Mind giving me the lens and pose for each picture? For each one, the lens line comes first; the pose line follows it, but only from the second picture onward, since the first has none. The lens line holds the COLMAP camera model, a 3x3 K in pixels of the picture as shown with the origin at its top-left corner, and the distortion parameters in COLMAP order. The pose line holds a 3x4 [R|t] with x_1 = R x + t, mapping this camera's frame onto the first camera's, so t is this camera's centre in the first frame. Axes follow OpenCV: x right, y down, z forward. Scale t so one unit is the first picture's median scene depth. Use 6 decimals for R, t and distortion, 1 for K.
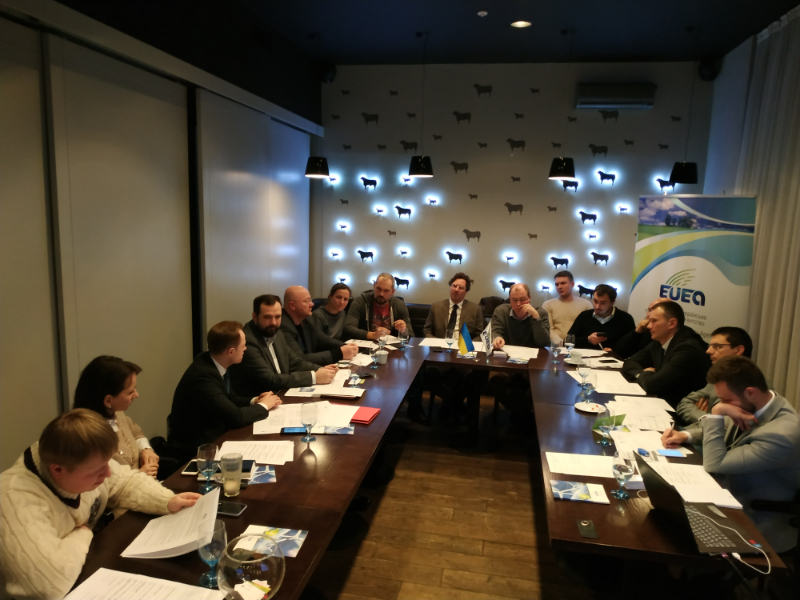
lens RADIAL K [[608.7, 0, 383.4], [0, 608.7, 329.9], [0, 0, 1]] dist [0.043591, -0.082541]
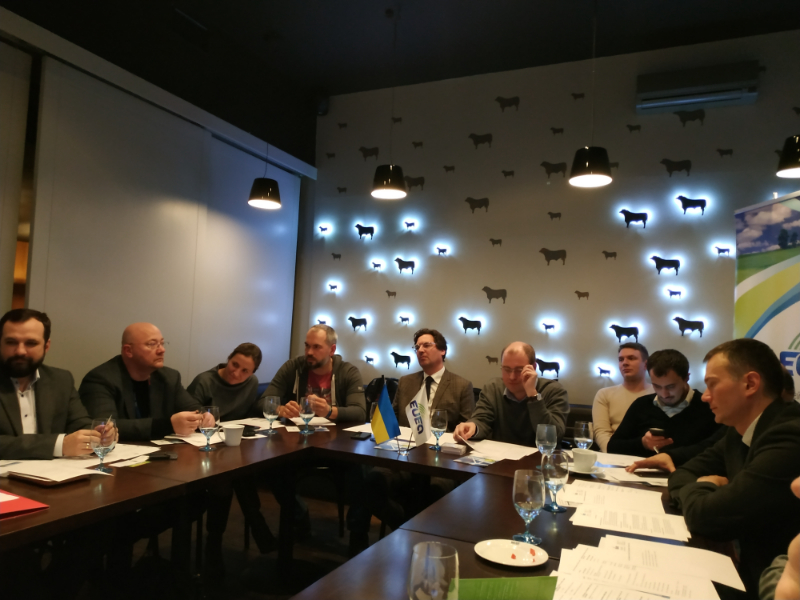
lens RADIAL K [[608.7, 0, 371.2], [0, 608.7, 317.8], [0, 0, 1]] dist [0.043591, -0.082541]
pose [[0.966219, 0.015608, -0.257249, 0.193402], [-0.074312, 0.972643, -0.220099, 0.038978], [0.246776, 0.231781, 0.940946, 0.308149]]
